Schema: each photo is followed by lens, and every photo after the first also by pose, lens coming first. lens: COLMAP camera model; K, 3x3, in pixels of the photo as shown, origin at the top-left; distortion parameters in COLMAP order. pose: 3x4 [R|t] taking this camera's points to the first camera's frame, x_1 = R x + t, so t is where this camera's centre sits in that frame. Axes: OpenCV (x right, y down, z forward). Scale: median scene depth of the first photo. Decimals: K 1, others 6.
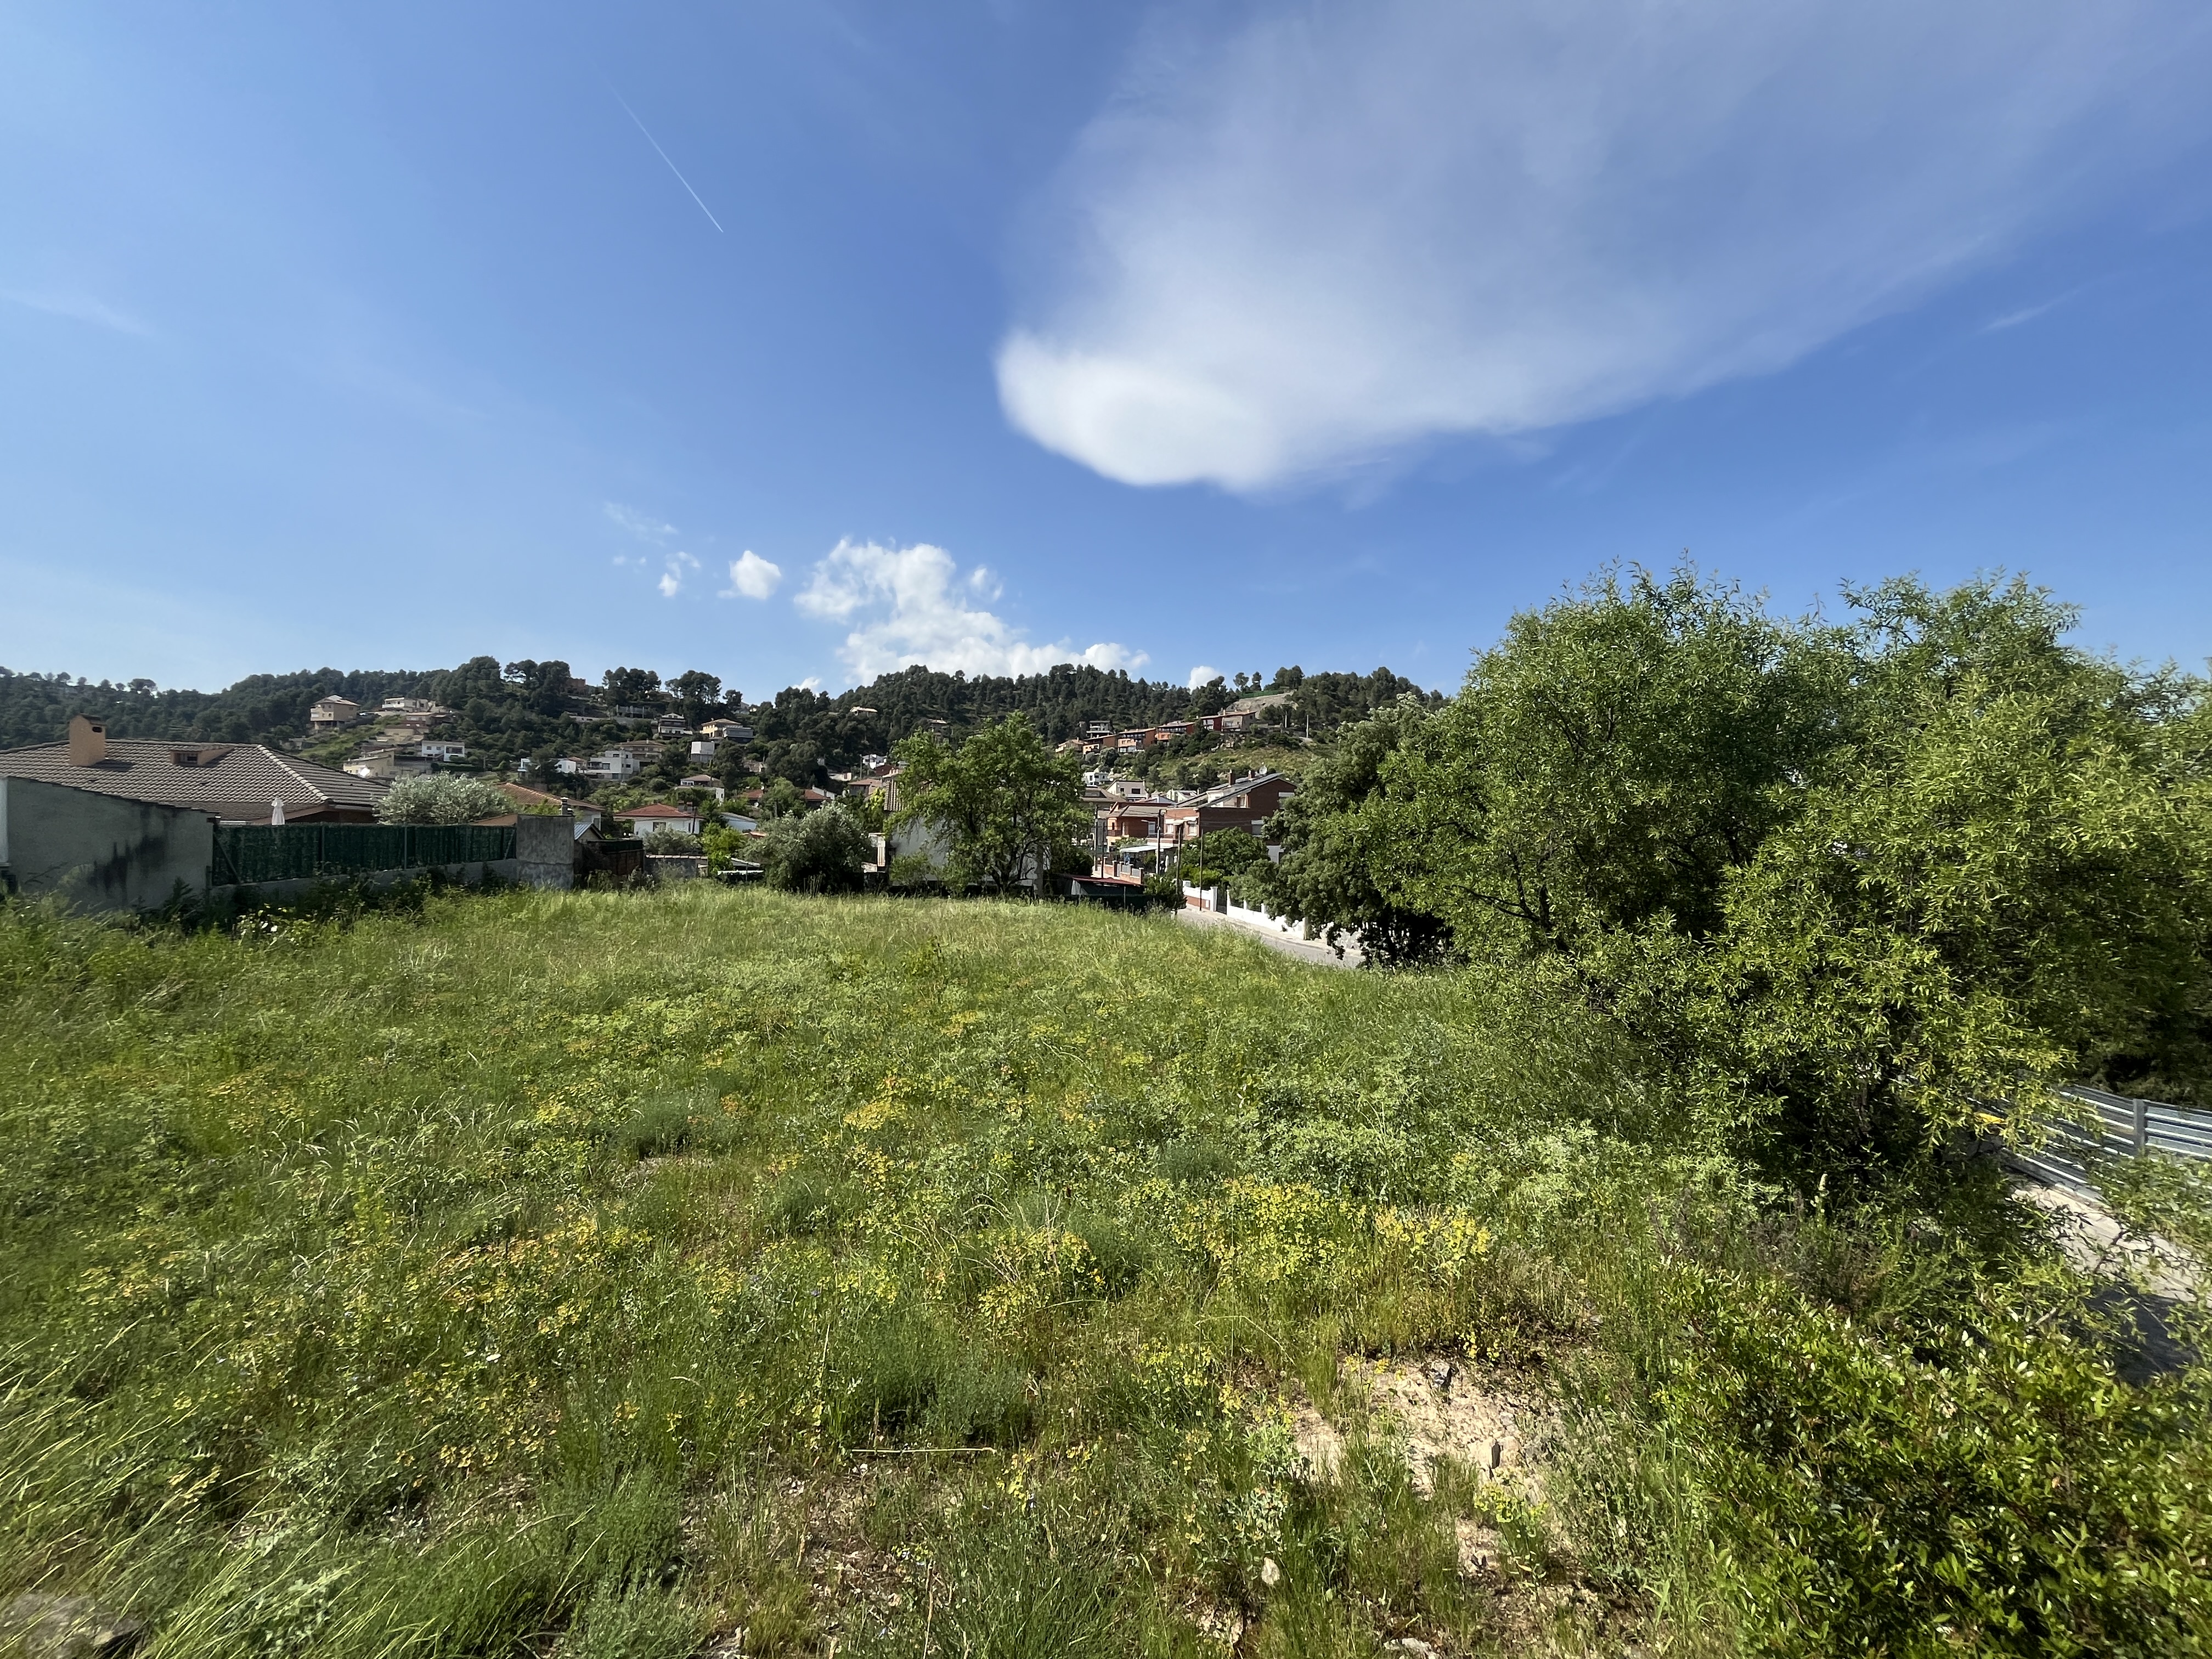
lens RADIAL K [[898.0, 0, 1102.2], [0, 898.0, 826.8], [0, 0, 1]] dist [-0.002656, 0.000399]
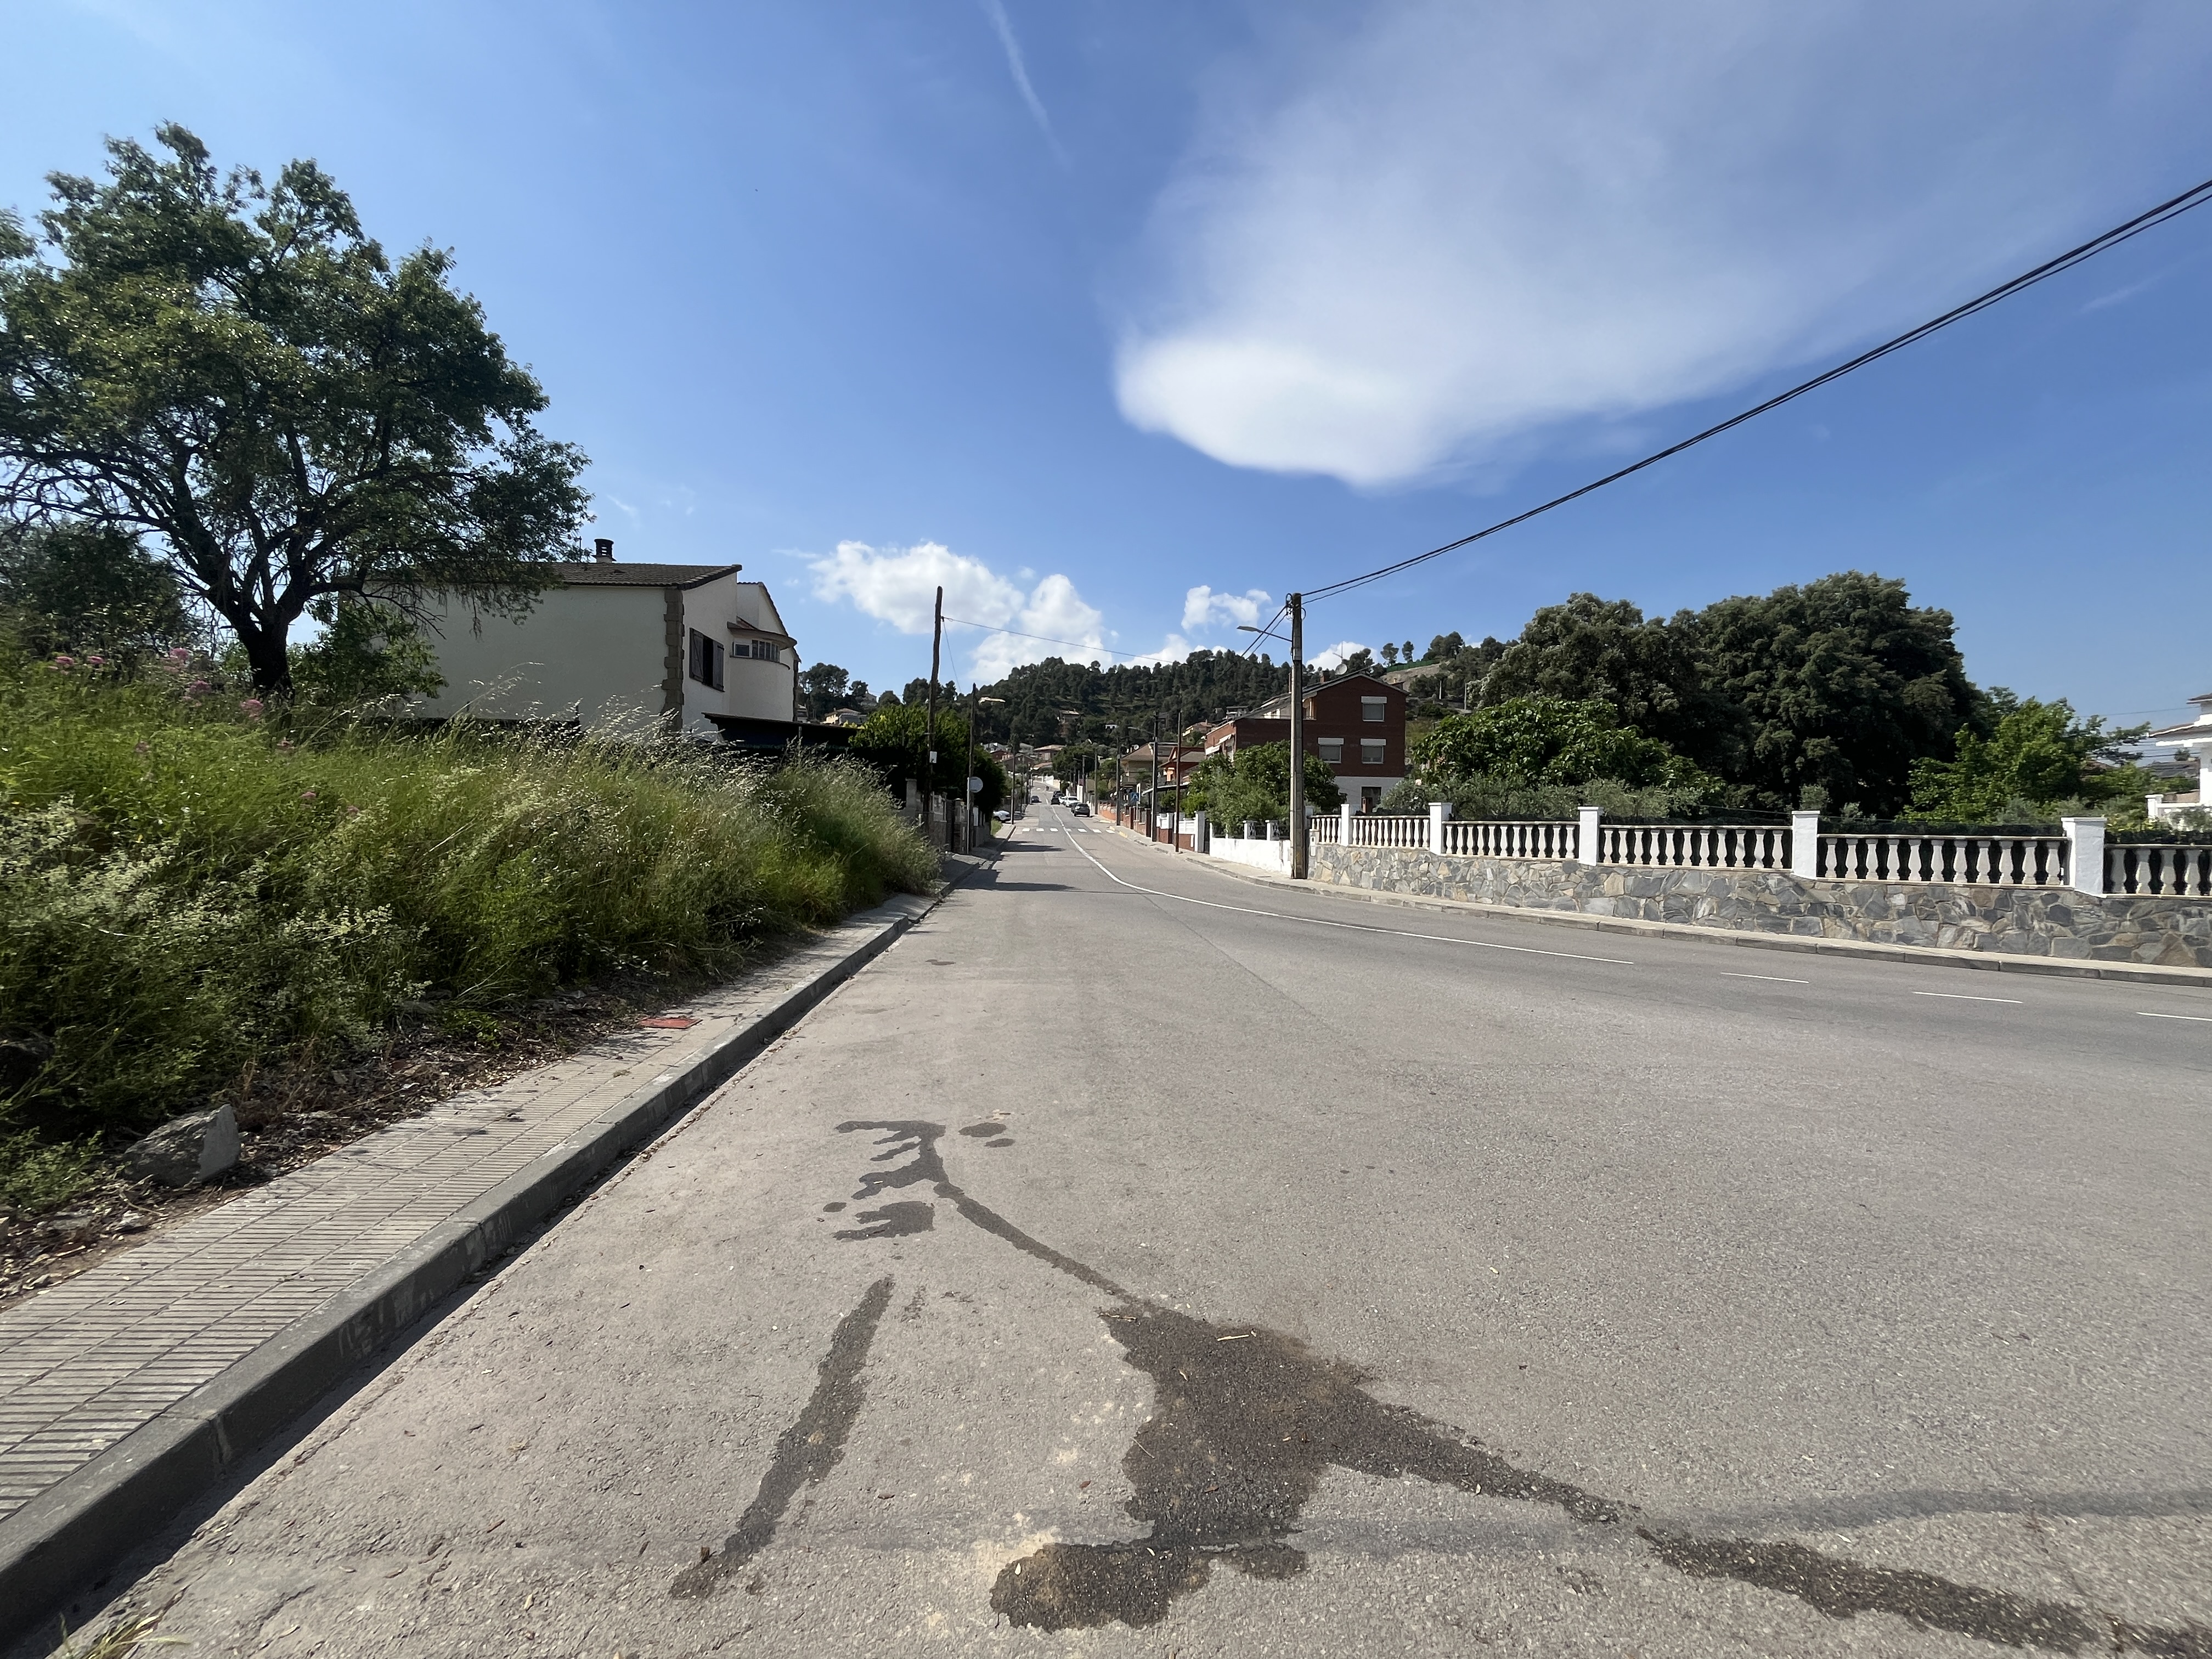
lens RADIAL K [[898.0, 0, 1100.1], [0, 898.0, 820.9], [0, 0, 1]] dist [-0.002656, 0.000399]
pose [[0.984505, -0.004331, -0.175303, 0.288246], [0.002843, 0.999958, -0.008738, 0.138907], [0.175334, 0.008104, 0.984476, 0.743385]]
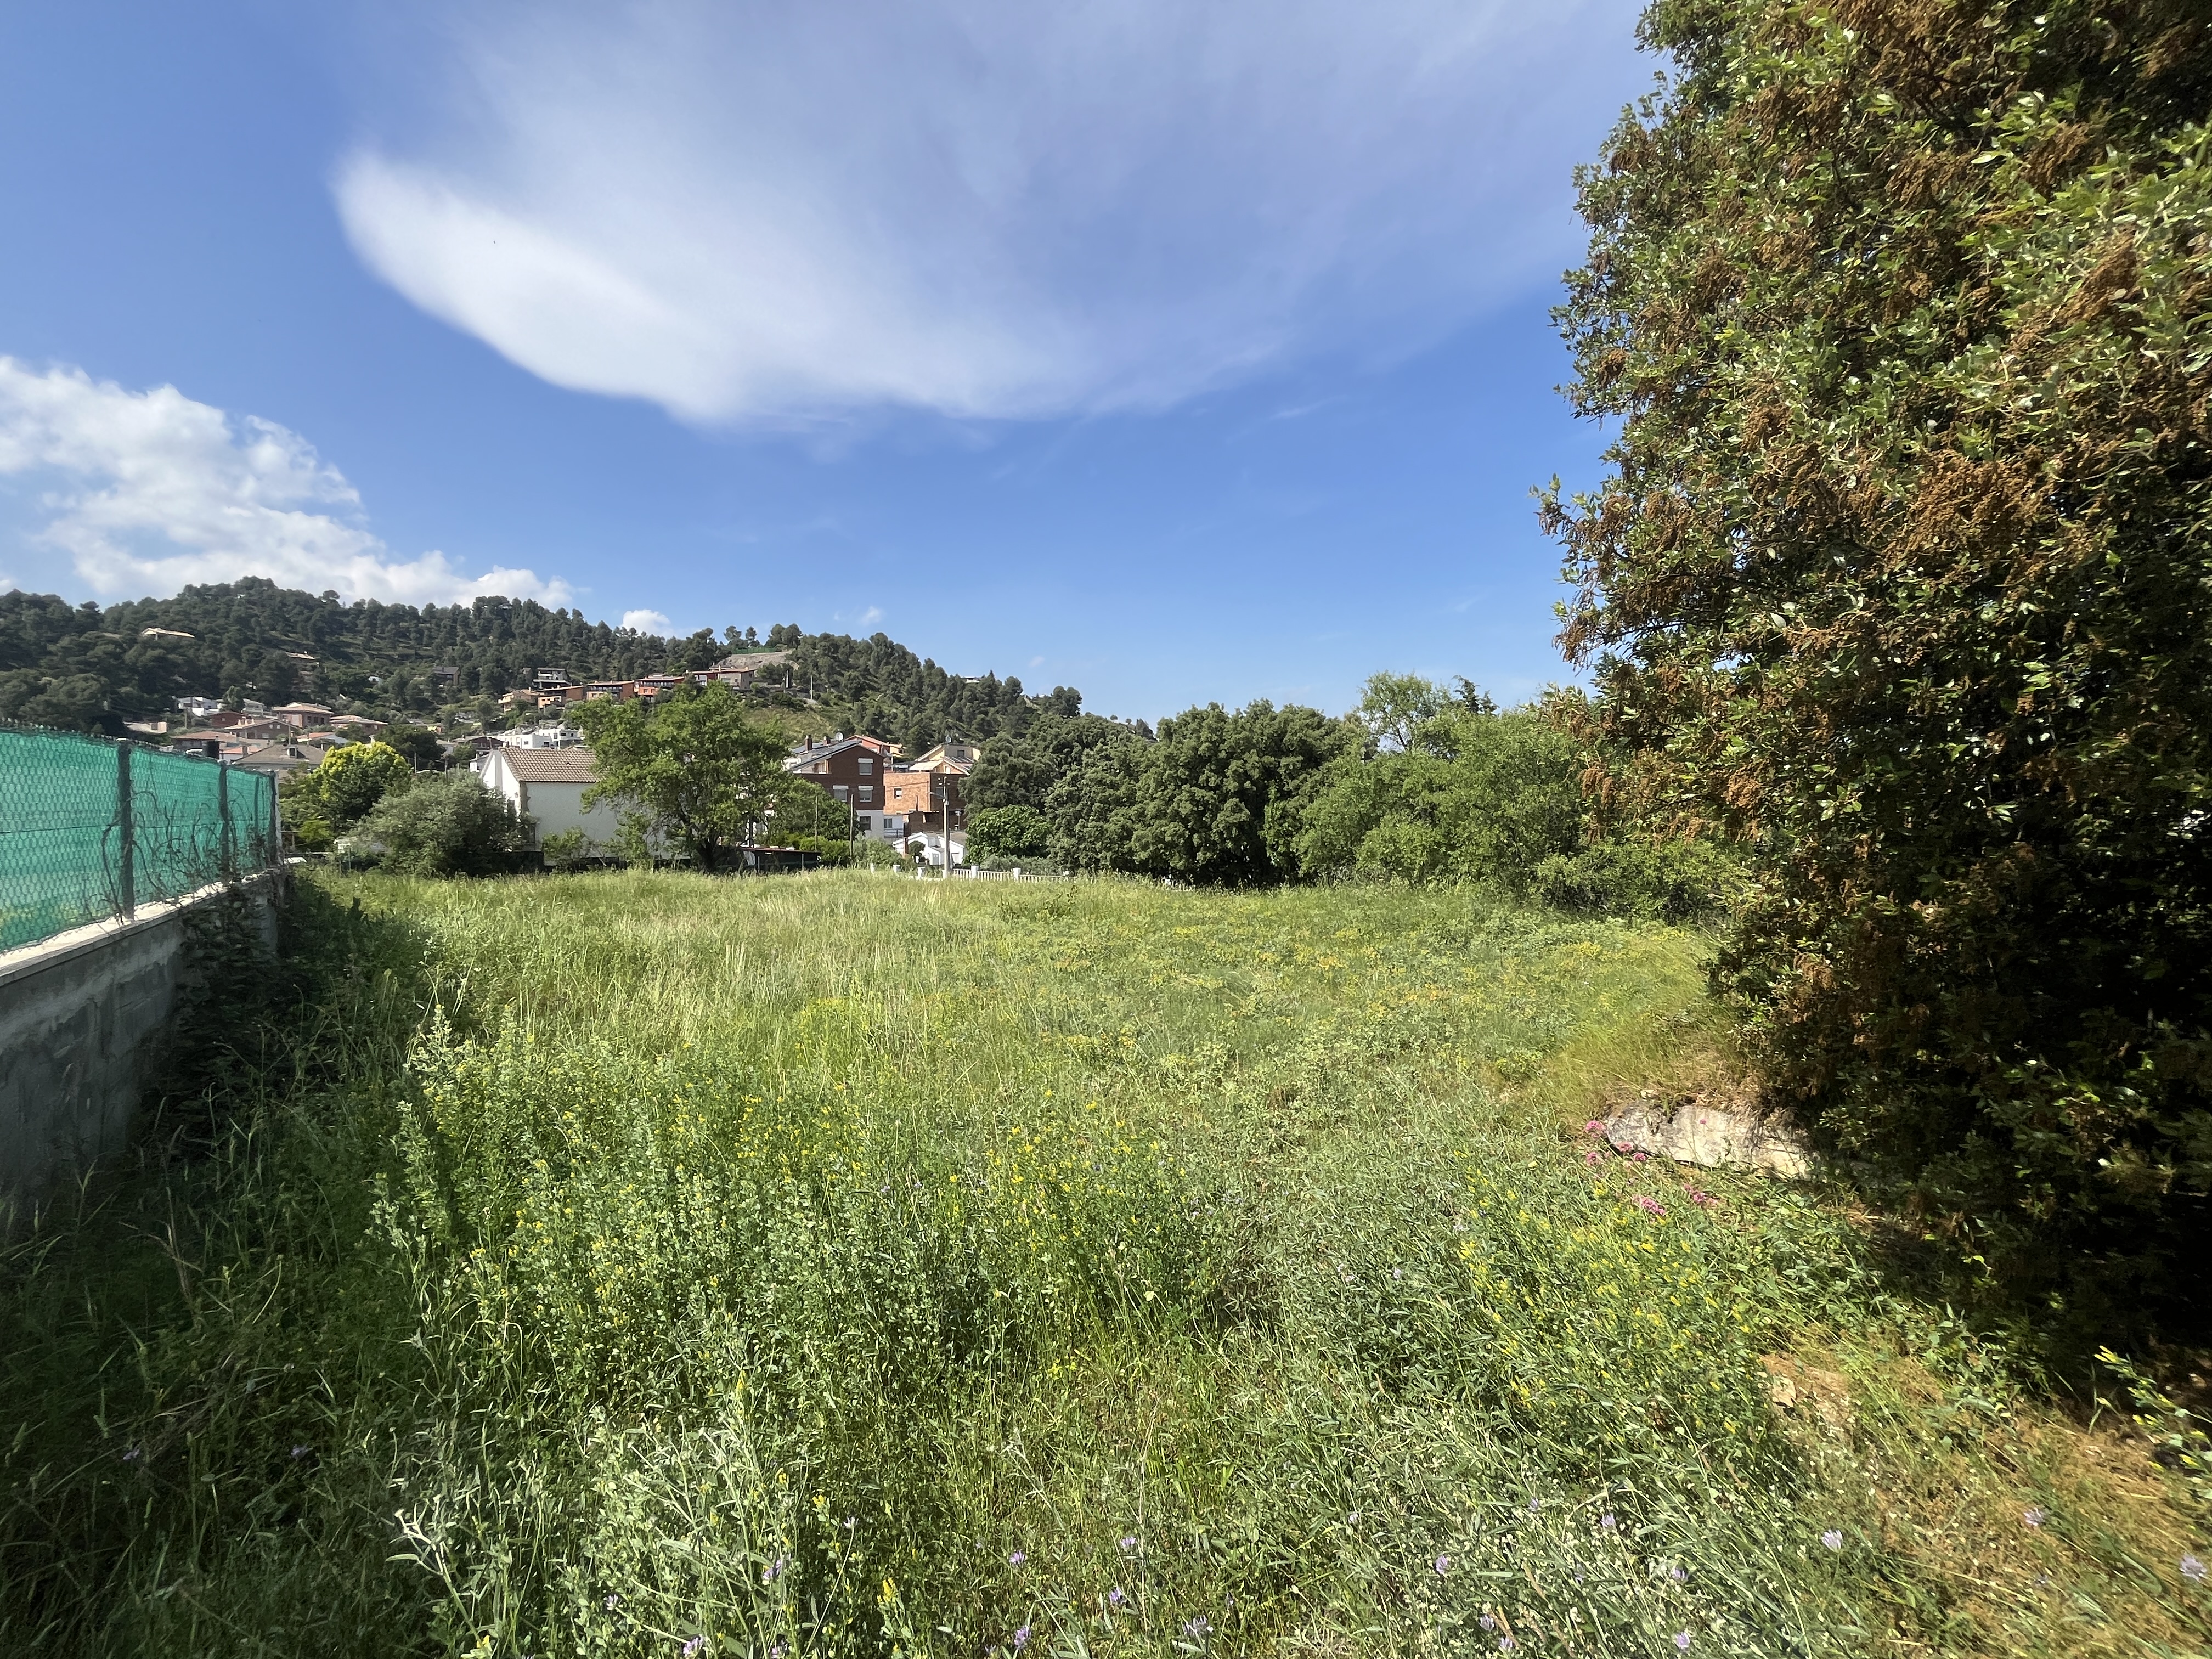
lens RADIAL K [[898.0, 0, 1098.4], [0, 898.0, 834.0], [0, 0, 1]] dist [-0.002656, 0.000399]
pose [[0.847835, -0.036730, 0.528986, -0.274046], [0.010386, 0.998557, 0.052689, -0.007081], [-0.530158, -0.039178, 0.846993, -0.040864]]
